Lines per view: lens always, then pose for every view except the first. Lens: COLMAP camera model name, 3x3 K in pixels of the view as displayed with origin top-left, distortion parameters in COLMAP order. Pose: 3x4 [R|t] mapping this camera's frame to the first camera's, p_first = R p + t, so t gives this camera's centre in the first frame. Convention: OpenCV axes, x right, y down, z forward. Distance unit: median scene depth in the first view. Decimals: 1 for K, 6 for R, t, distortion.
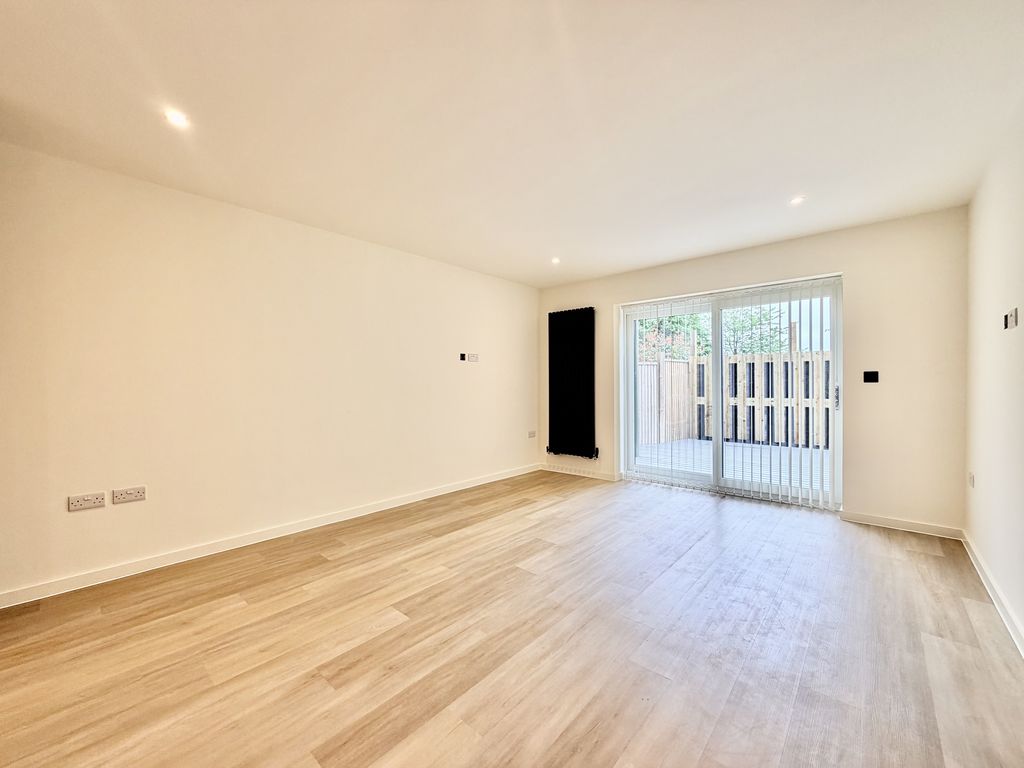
lens RADIAL K [[407.9, 0, 511.3], [0, 407.9, 385.8], [0, 0, 1]] dist [-0.000371, 0.000189]
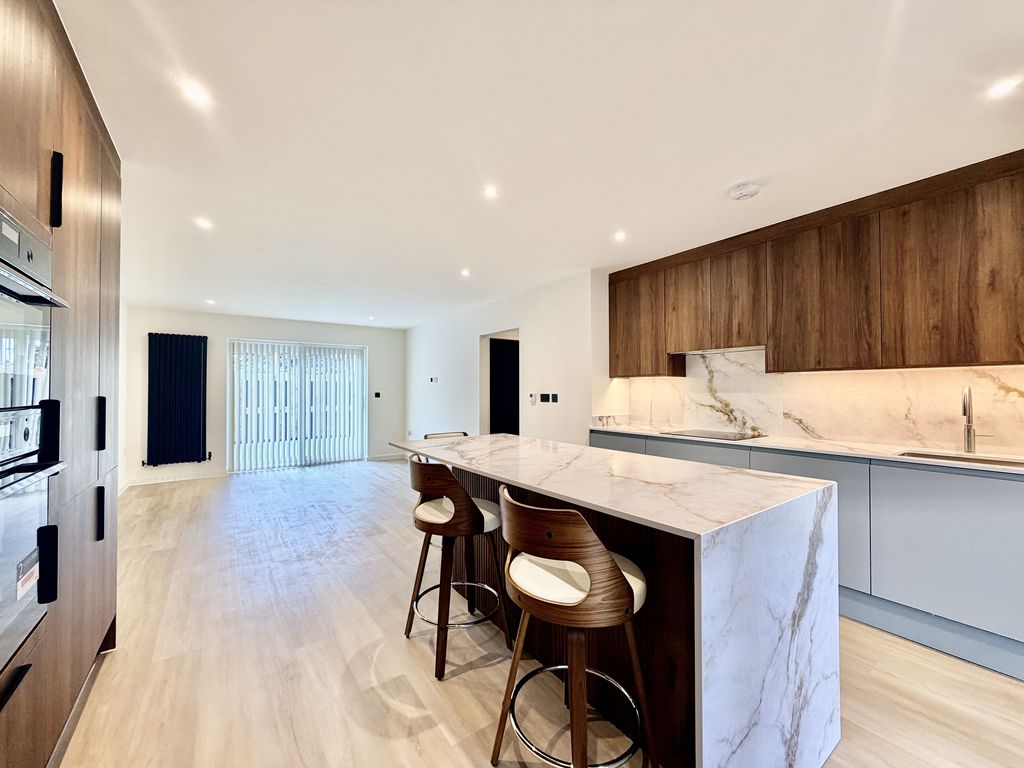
lens RADIAL K [[407.9, 0, 511.3], [0, 407.9, 385.8], [0, 0, 1]] dist [-0.000371, 0.000189]
pose [[0.218706, 0.015423, 0.975669, -1.369935], [0.005990, 0.999835, -0.017148, -0.034980], [-0.975773, 0.009595, 0.218577, -0.259536]]
